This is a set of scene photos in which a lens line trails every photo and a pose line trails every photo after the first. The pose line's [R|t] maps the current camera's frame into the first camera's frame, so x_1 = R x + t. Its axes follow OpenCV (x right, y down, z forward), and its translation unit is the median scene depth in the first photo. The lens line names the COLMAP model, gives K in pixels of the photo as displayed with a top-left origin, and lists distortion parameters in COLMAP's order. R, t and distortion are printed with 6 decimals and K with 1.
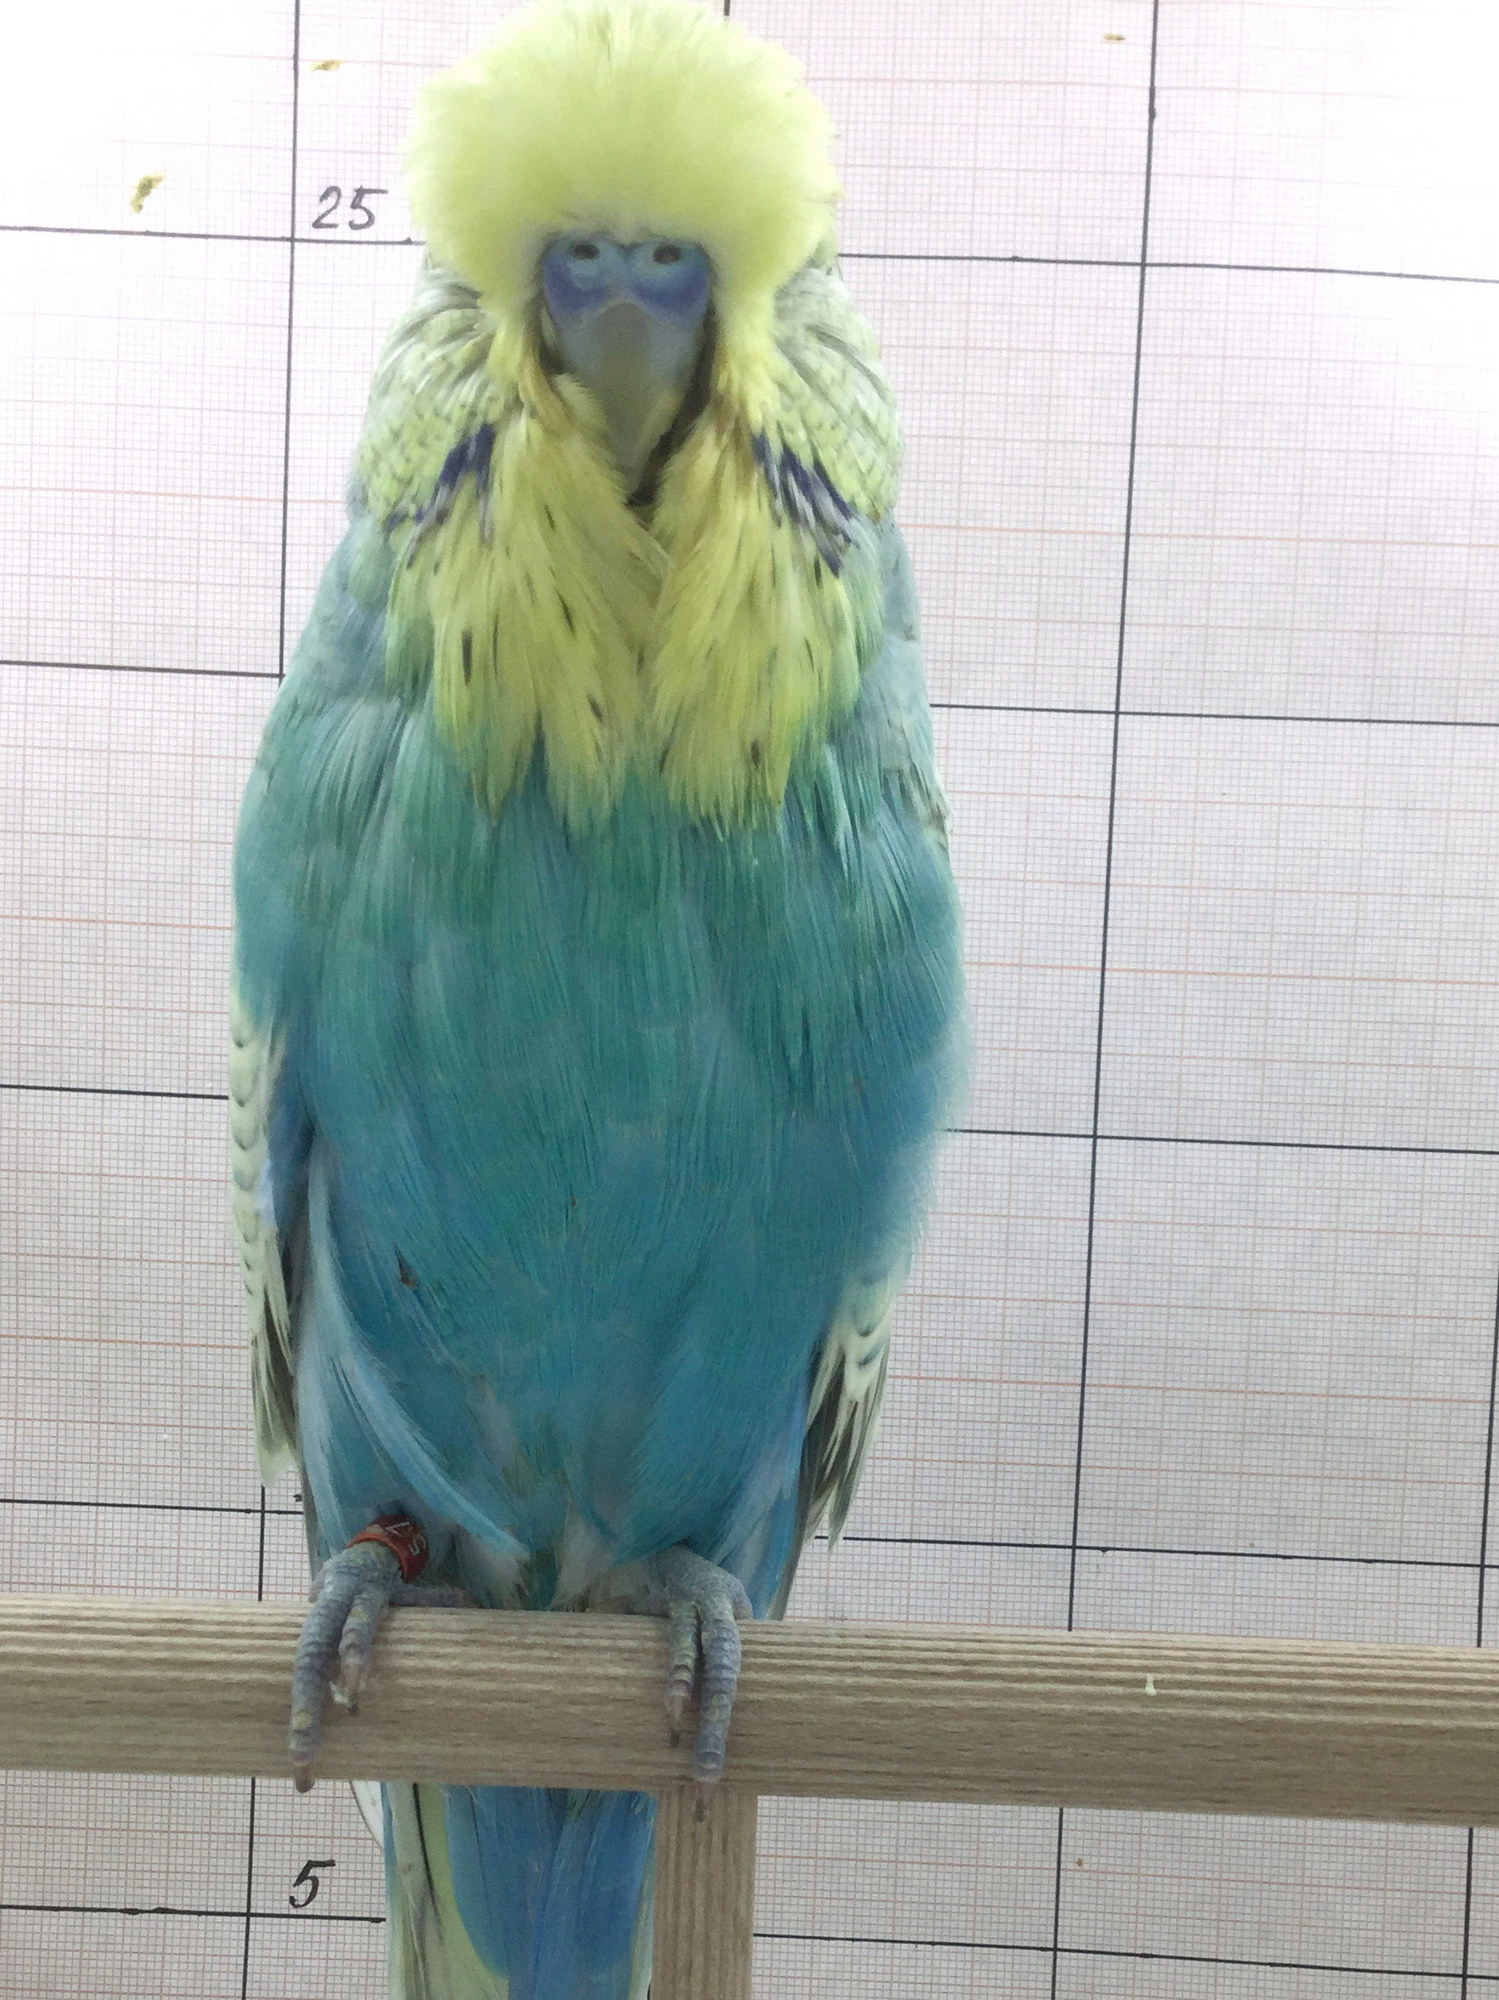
lens RADIAL K [[5866.5, 0, 854.7], [0, 5866.5, 1002.3], [0, 0, 1]] dist [0.047382, -2.193913]
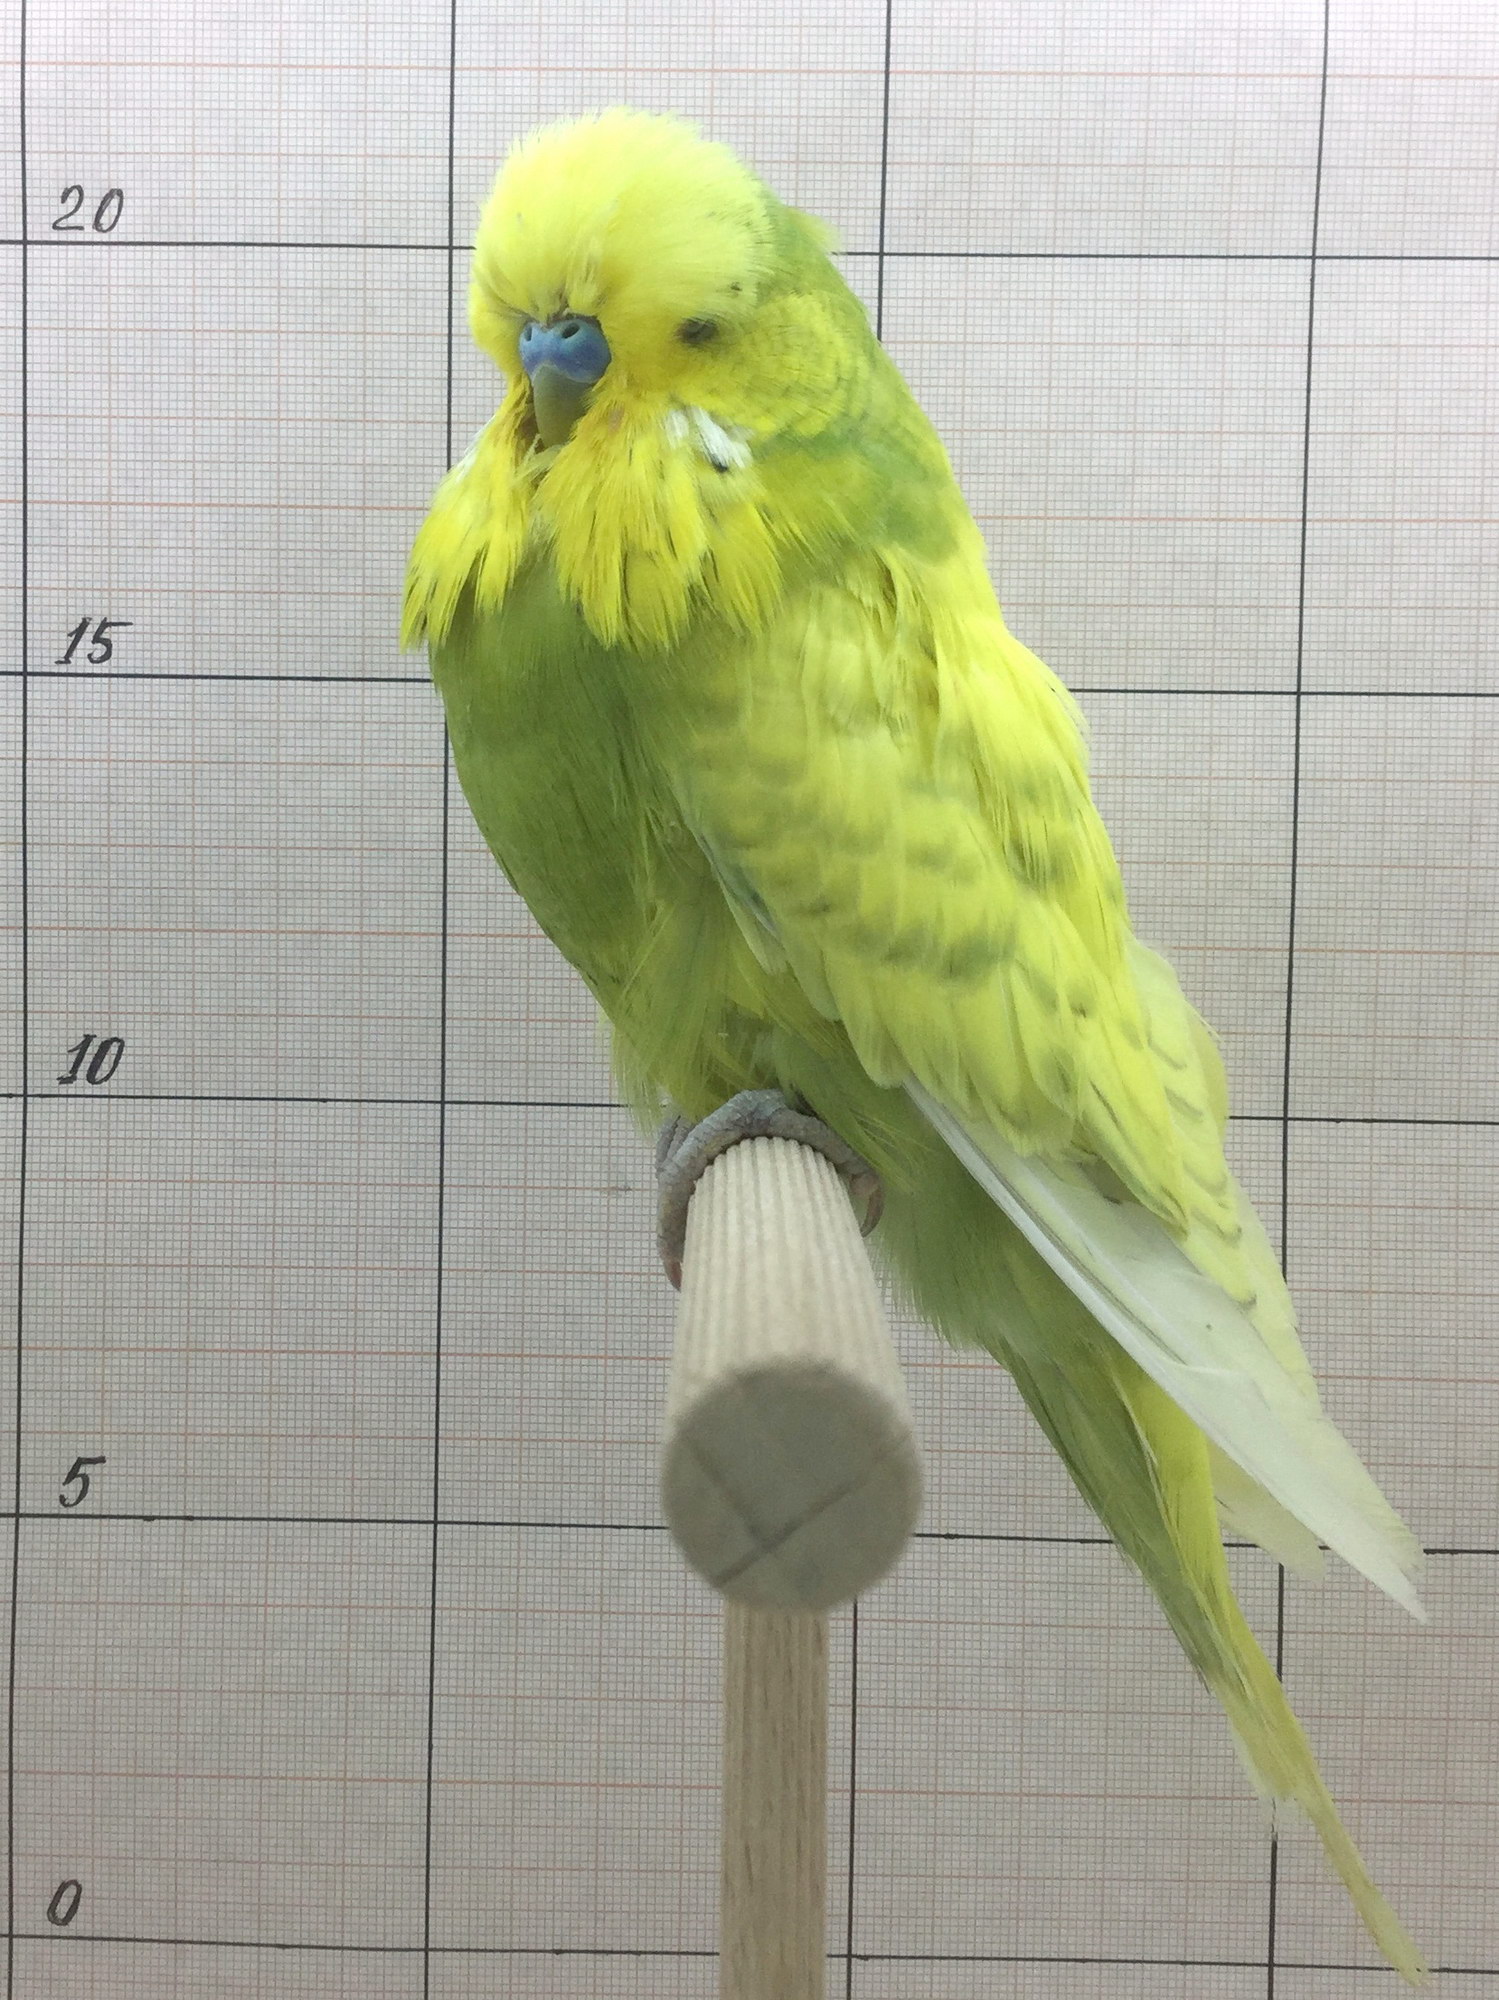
lens RADIAL K [[7734.6, 0, 751.3], [0, 7734.6, 856.2], [0, 0, 1]] dist [1.245809, -32.724742]
pose [[0.999456, -0.028666, 0.016308, -0.000506], [0.027842, 0.998427, 0.048674, -0.012066], [-0.017677, -0.048193, 0.998682, -0.282091]]
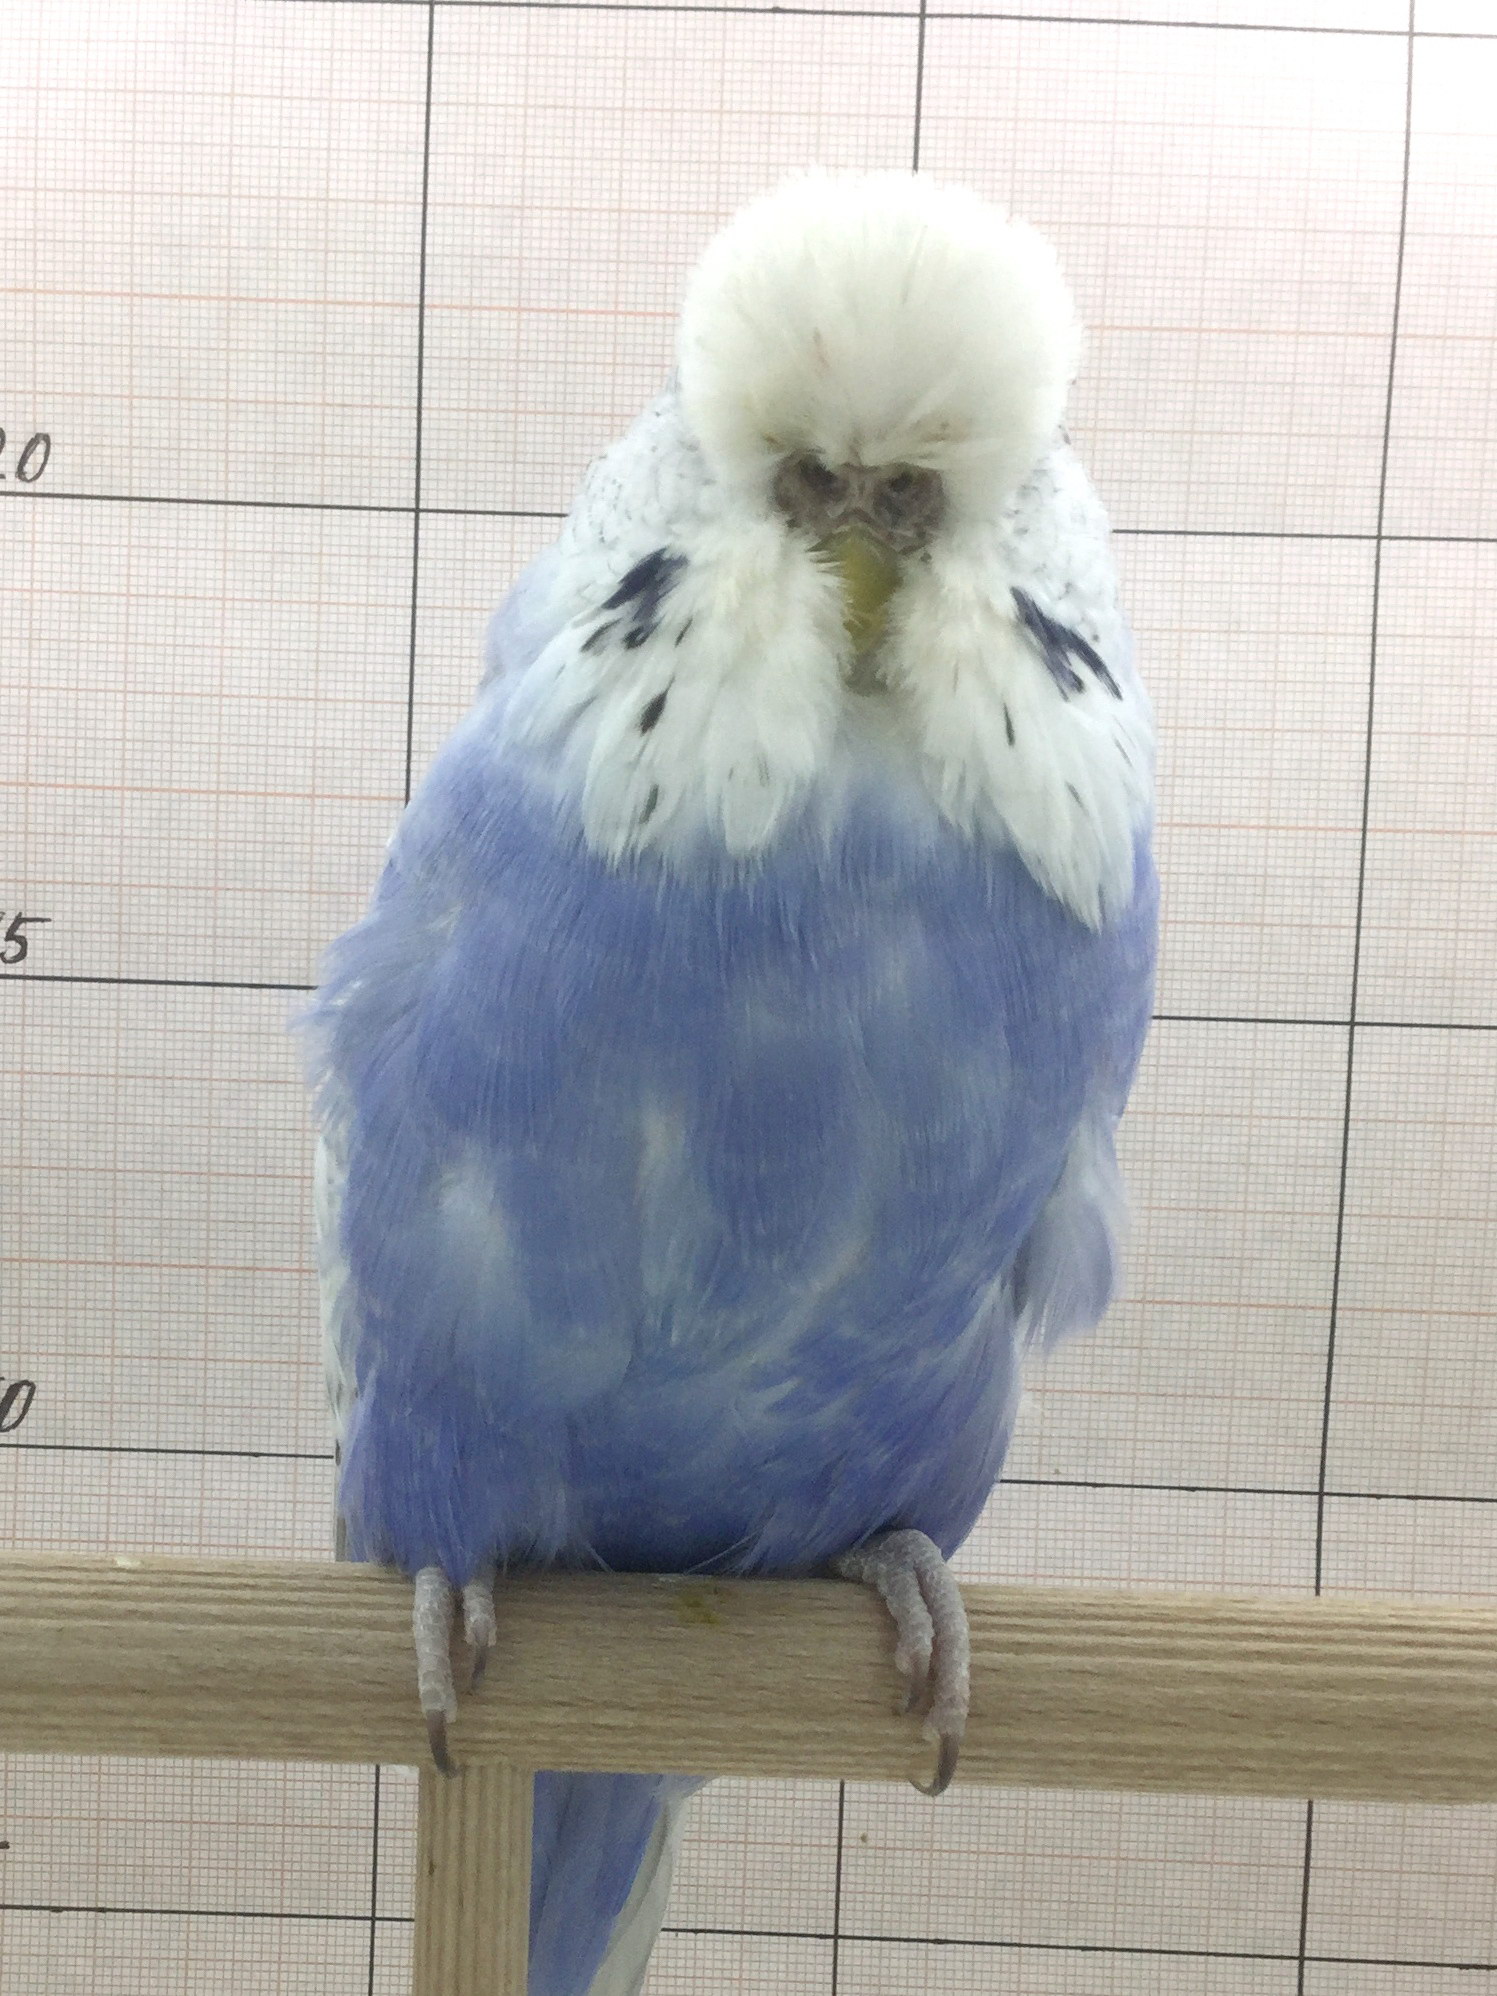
lens RADIAL K [[5739.7, 0, 308.4], [0, 5739.7, 1215.0], [0, 0, 1]] dist [0.023556, -0.909149]
pose [[0.998461, -0.008048, -0.054878, 0.003631], [0.010973, 0.998523, 0.053216, 0.007927], [0.054369, -0.053737, 0.997074, 0.153560]]
